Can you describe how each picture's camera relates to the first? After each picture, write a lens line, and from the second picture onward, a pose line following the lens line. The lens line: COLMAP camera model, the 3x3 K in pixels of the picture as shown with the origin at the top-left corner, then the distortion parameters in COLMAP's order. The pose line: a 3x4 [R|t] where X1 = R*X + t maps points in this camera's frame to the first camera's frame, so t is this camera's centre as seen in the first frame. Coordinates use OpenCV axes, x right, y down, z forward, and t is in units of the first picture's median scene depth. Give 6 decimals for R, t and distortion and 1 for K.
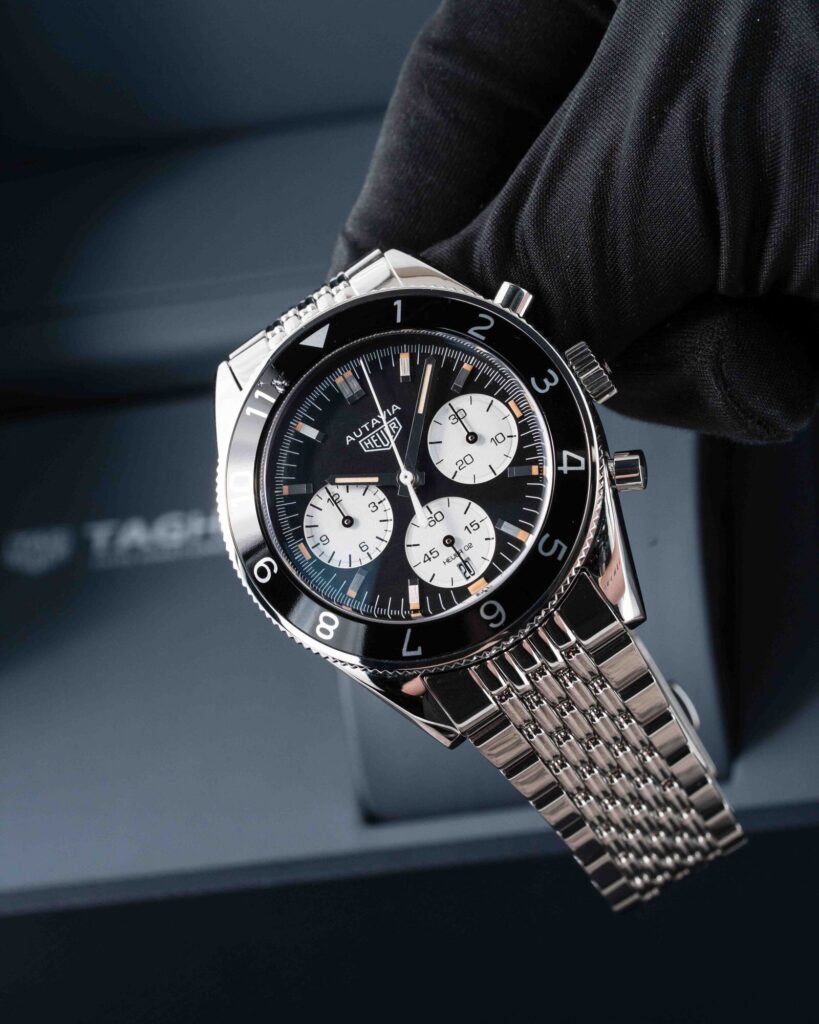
lens RADIAL K [[5001.1, 0, 409.5], [0, 5001.1, 512.0], [0, 0, 1]] dist [-0.075535, -1.589790]
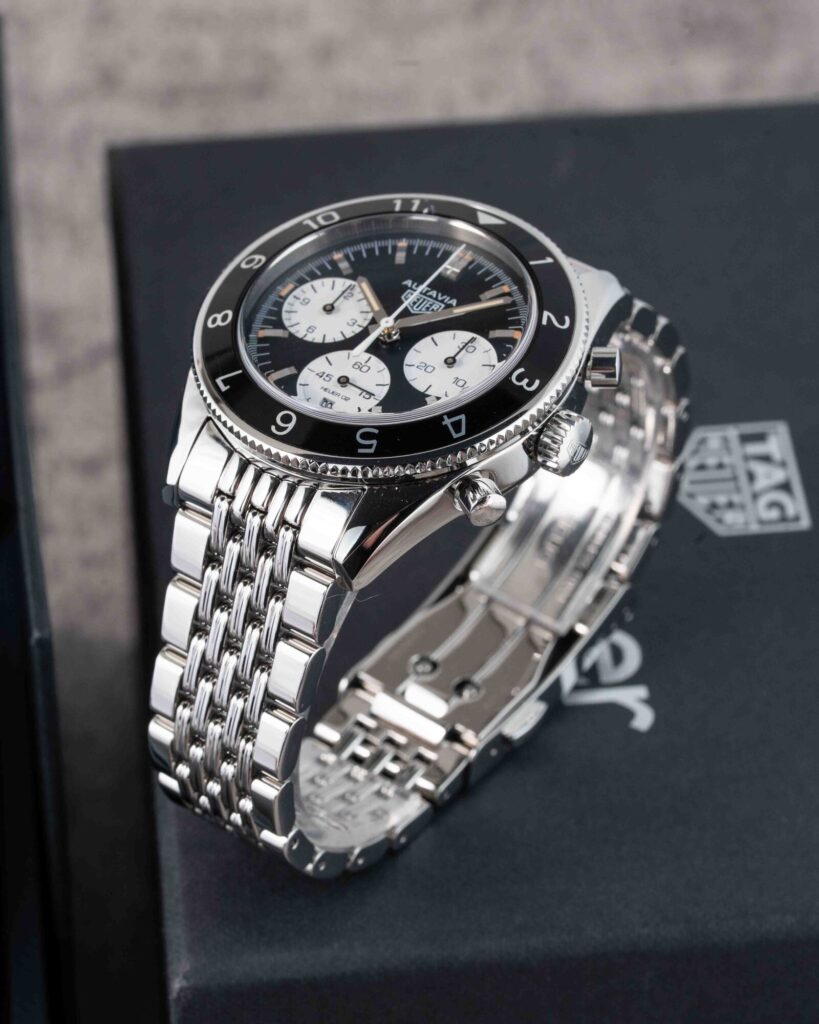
lens RADIAL K [[5001.1, 0, 409.5], [0, 5001.1, 512.0], [0, 0, 1]] dist [-0.075535, -1.589790]
pose [[0.377270, 0.779423, -0.500166, 0.524718], [-0.906265, 0.421903, -0.026123, 0.030623], [0.190661, 0.463138, 0.865535, 0.159847]]
